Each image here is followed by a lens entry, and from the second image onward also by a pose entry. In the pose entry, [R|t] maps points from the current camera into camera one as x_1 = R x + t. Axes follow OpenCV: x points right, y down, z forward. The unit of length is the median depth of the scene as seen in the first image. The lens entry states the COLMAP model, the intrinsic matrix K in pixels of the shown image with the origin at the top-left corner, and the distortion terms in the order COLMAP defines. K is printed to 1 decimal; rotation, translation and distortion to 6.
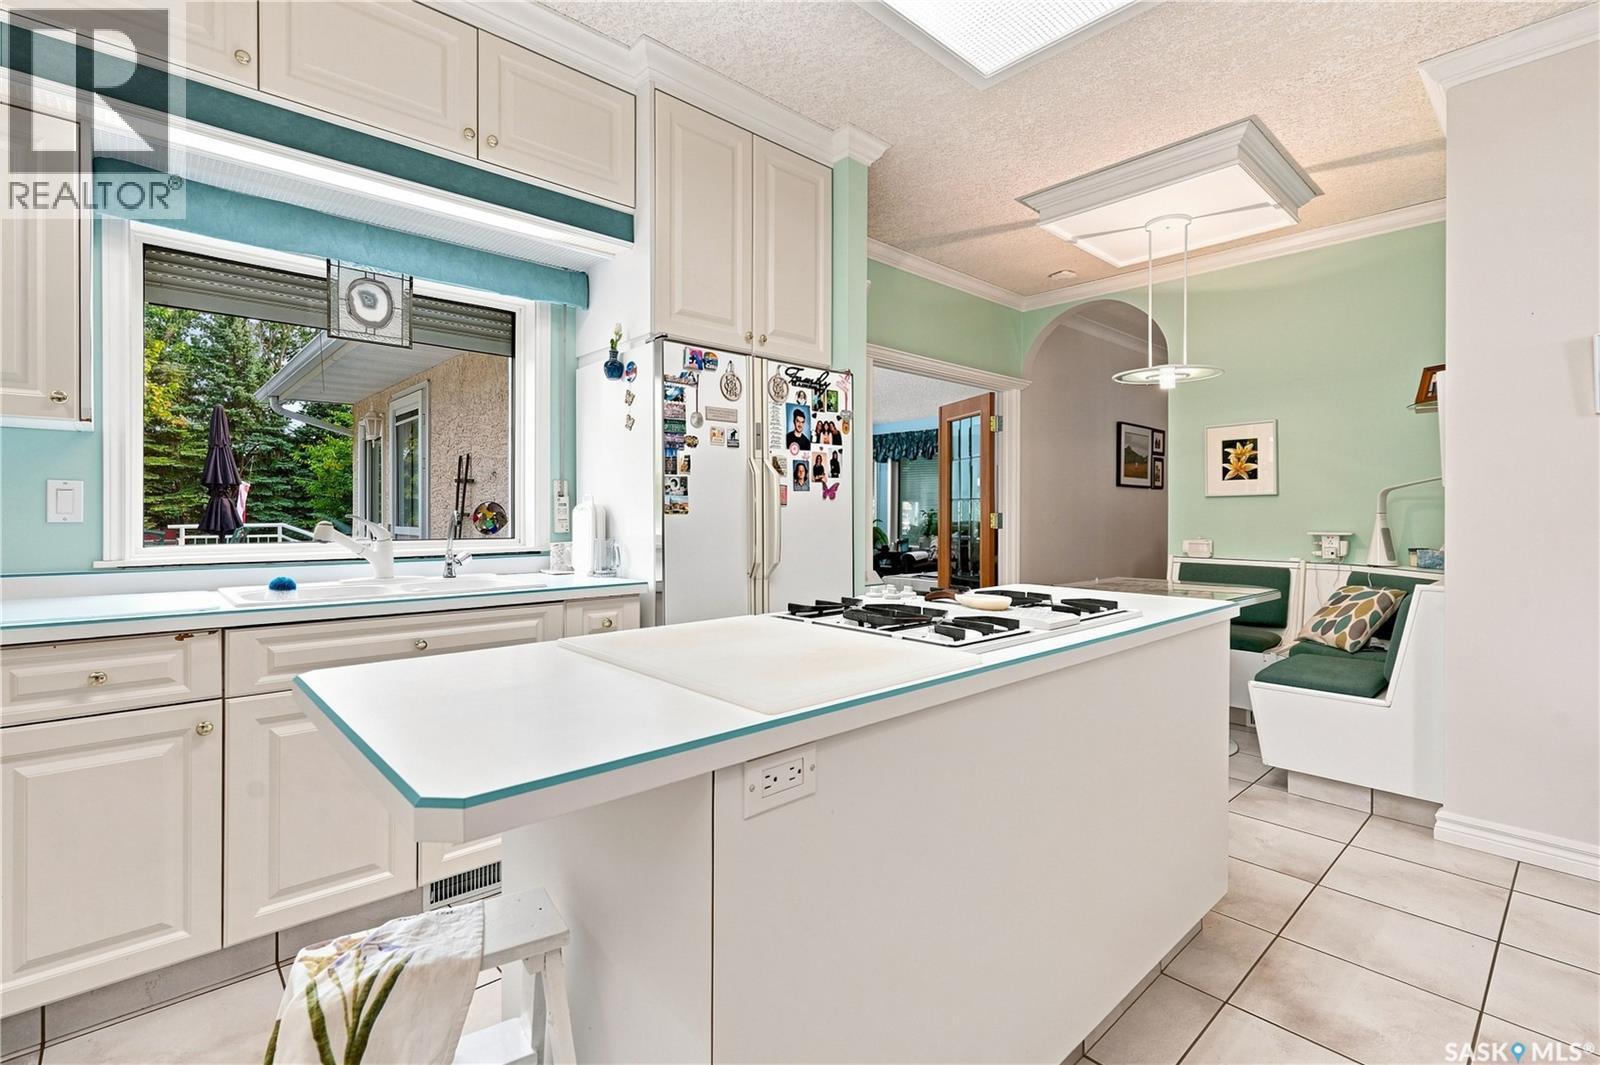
lens RADIAL K [[730.4, 0, 795.5], [0, 730.4, 522.3], [0, 0, 1]] dist [-0.002535, 0.002468]
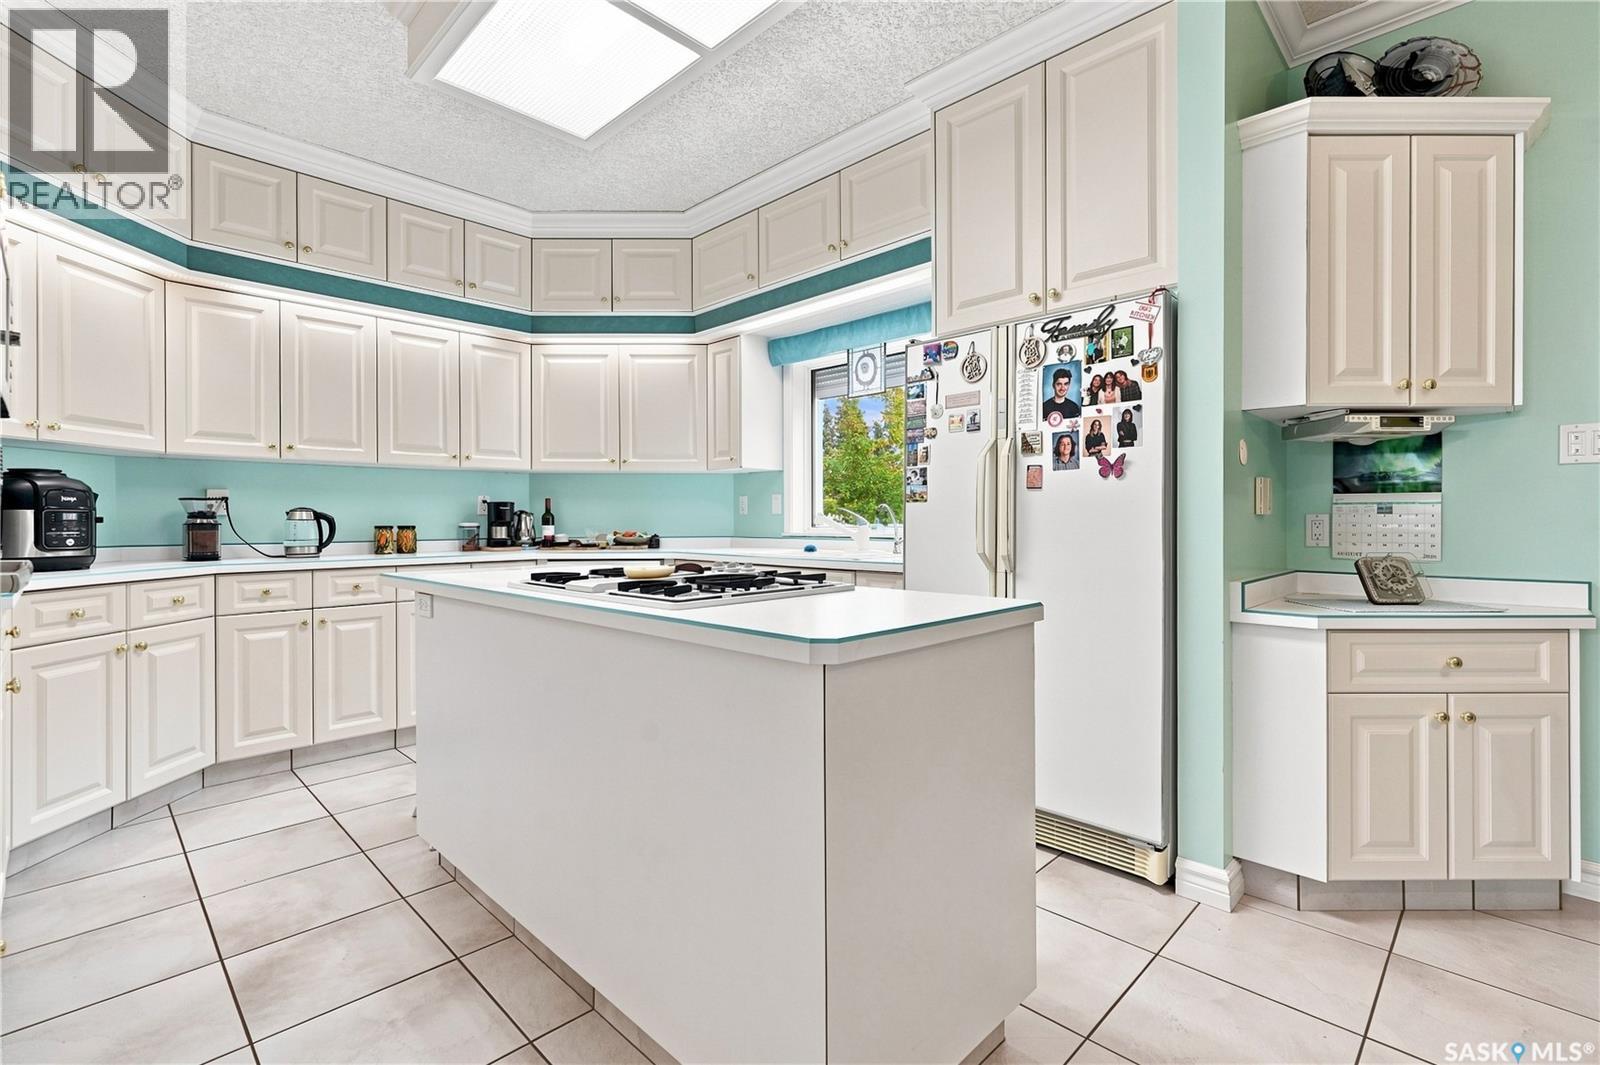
lens RADIAL K [[730.4, 0, 797.4], [0, 730.4, 517.9], [0, 0, 1]] dist [-0.002535, 0.002468]
pose [[0.041847, -0.006208, -0.999105, 0.782707], [-0.012802, 0.999895, -0.006749, 0.018057], [0.999042, 0.013073, 0.041763, 0.669753]]
